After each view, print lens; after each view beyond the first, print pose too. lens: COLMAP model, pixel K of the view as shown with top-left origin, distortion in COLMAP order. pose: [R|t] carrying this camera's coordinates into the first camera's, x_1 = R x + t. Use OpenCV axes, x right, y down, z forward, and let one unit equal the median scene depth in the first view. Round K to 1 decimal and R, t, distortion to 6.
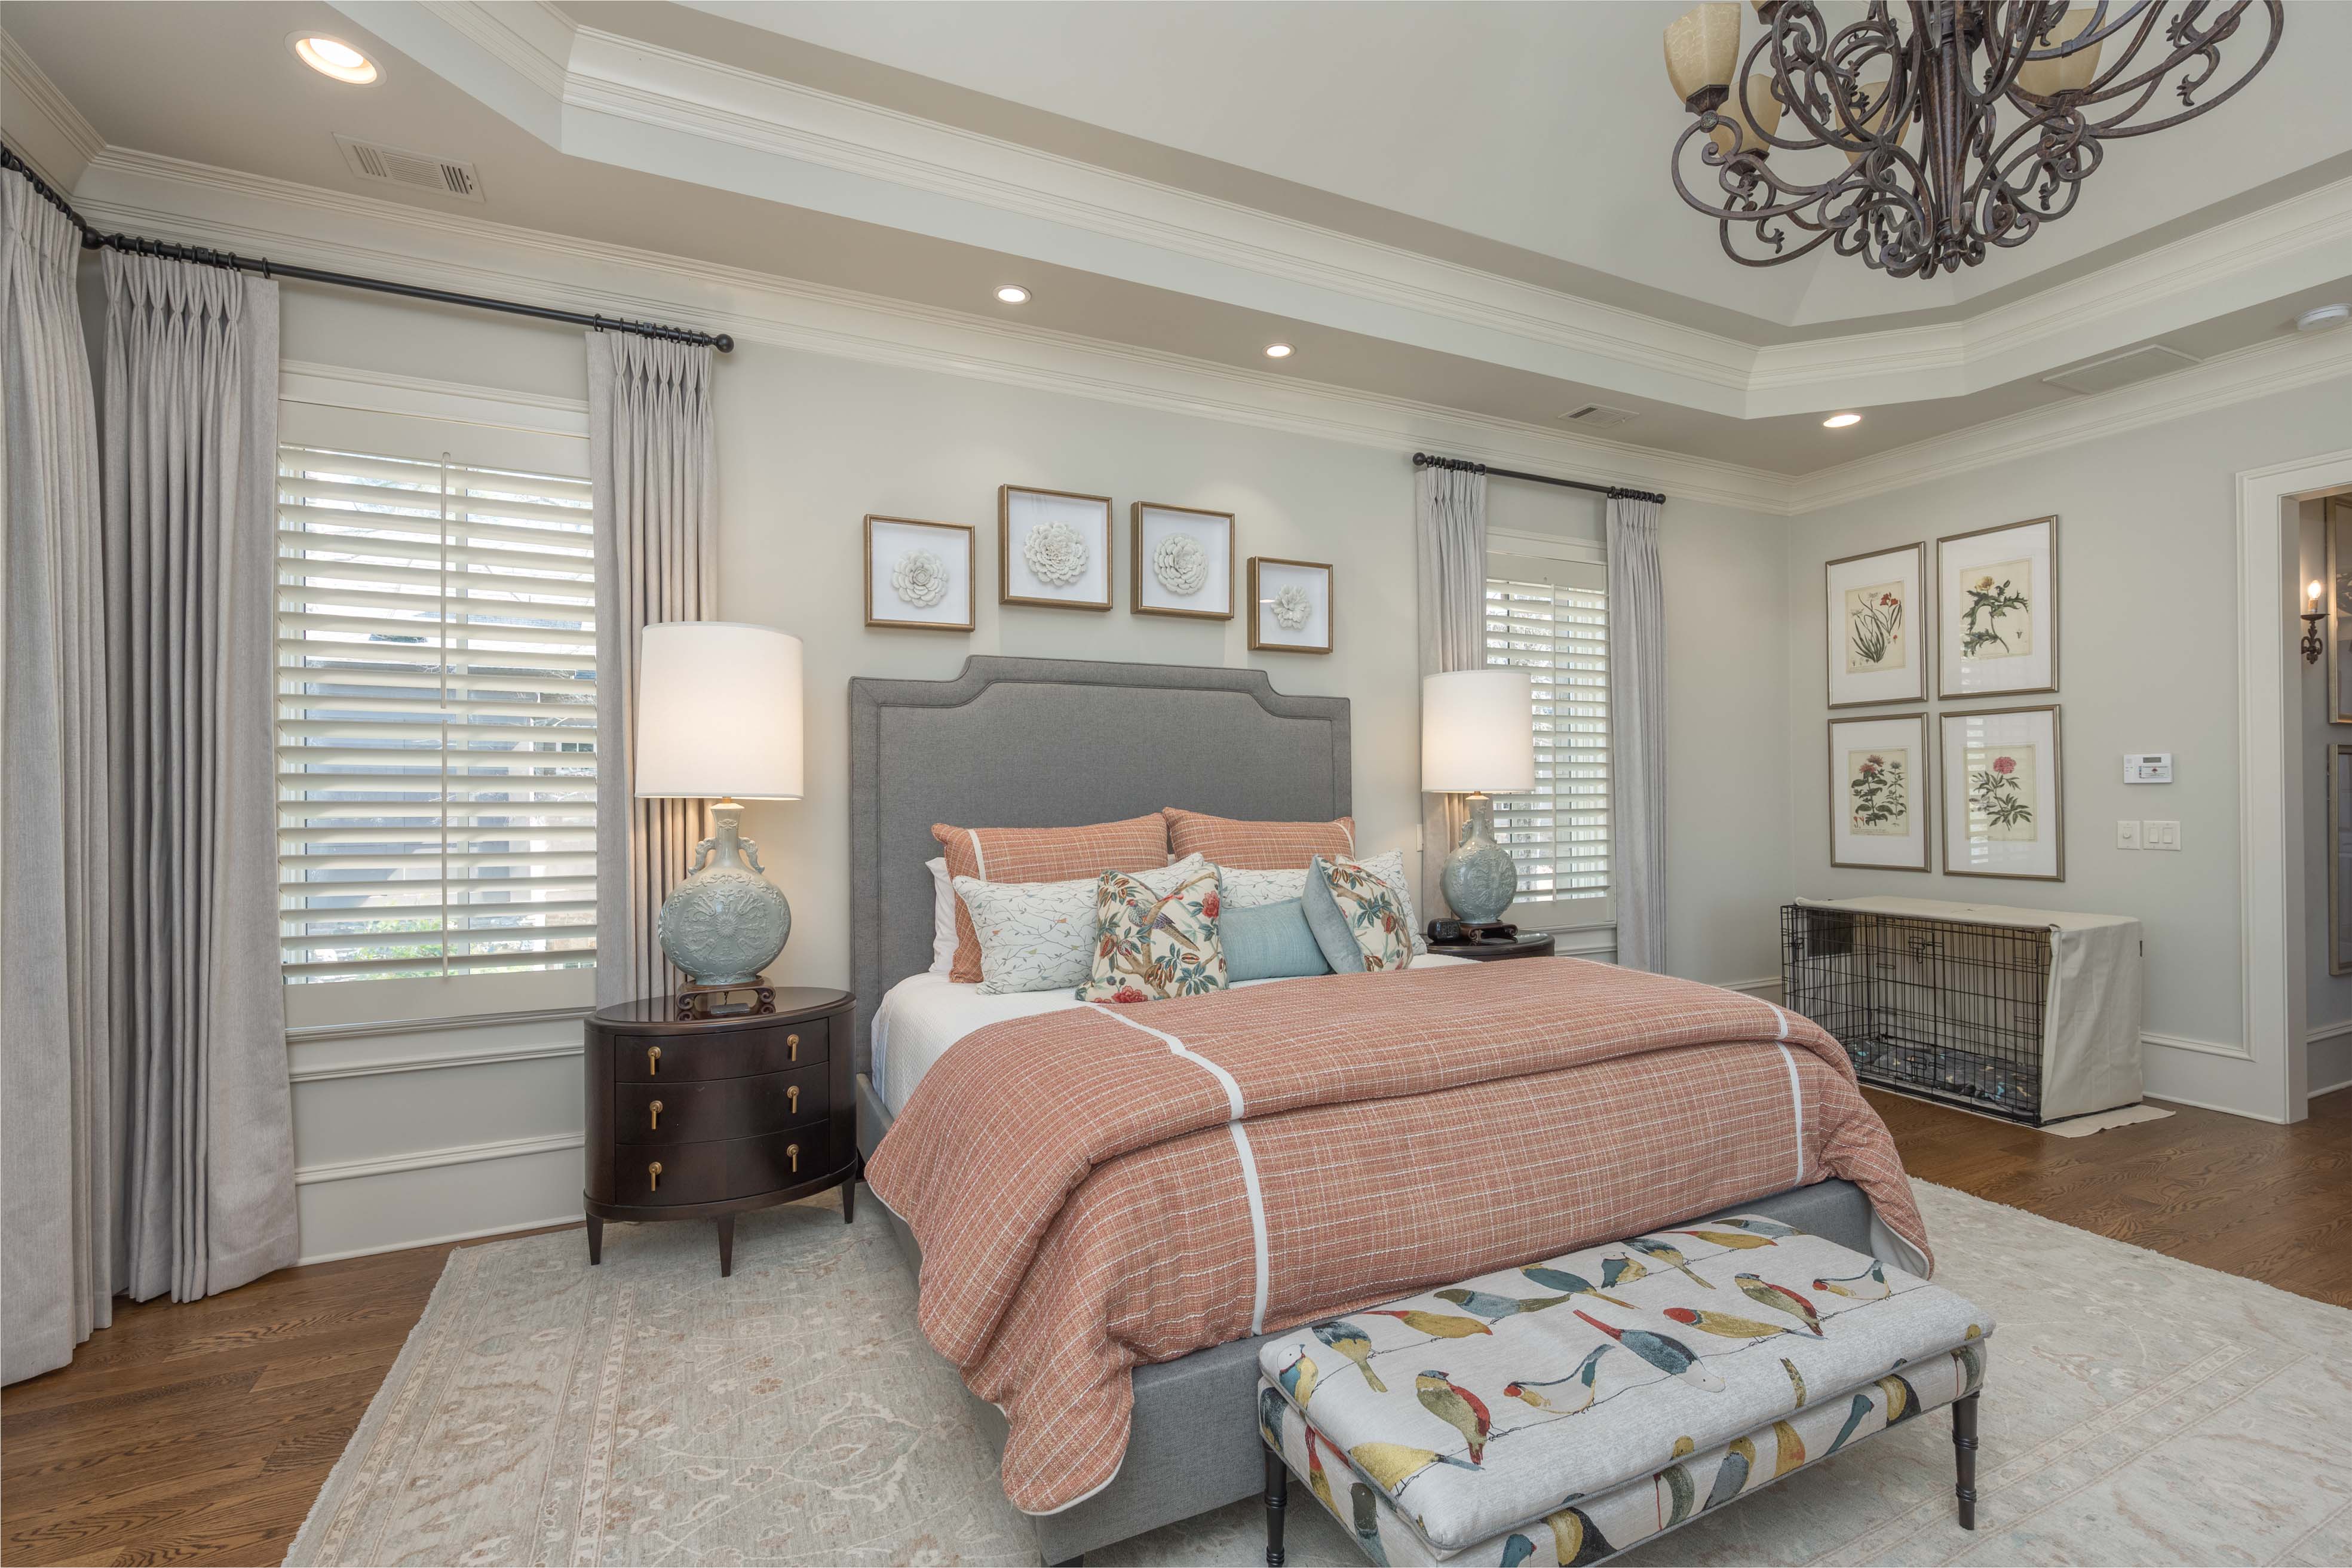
lens RADIAL K [[1047.2, 0, 1175.0], [0, 1047.2, 787.8], [0, 0, 1]] dist [0.005566, 0.000678]
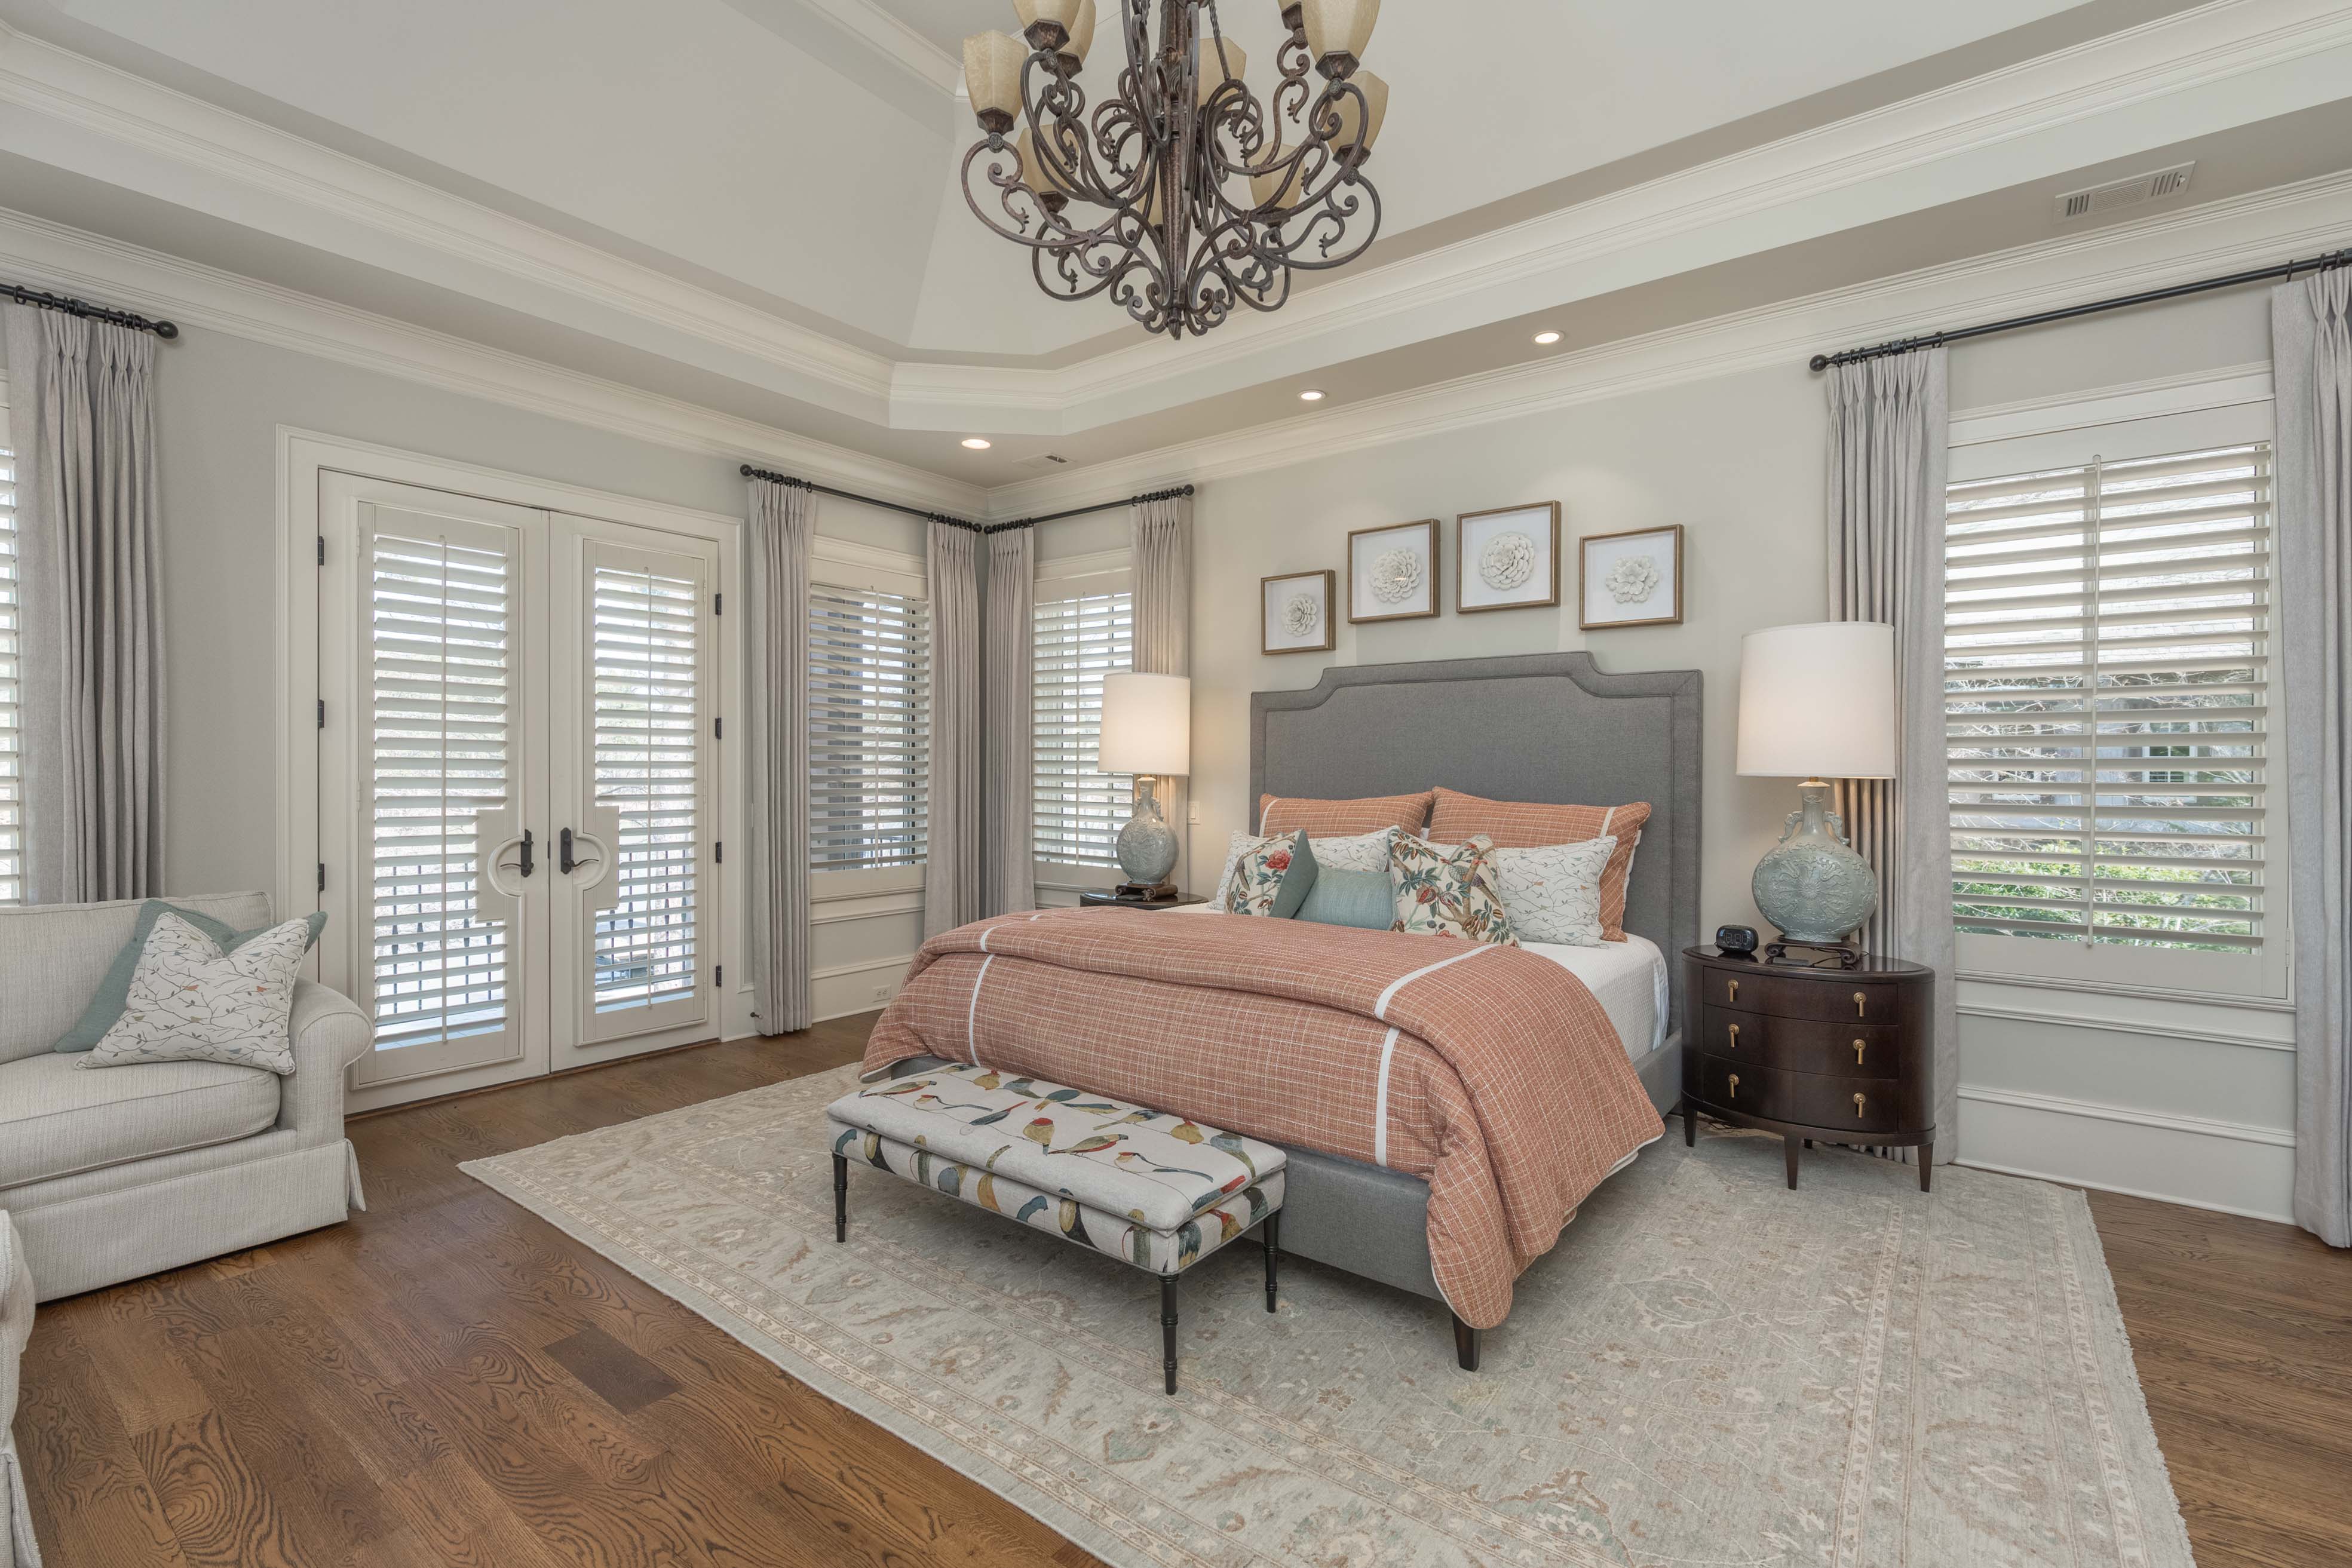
lens RADIAL K [[1047.2, 0, 1159.2], [0, 1047.2, 776.8], [0, 0, 1]] dist [0.005566, 0.000678]
pose [[0.441774, 0.012428, -0.897041, 1.060421], [-0.003732, 0.999921, 0.012016, -0.005491], [0.897119, -0.001961, 0.441785, 0.273481]]
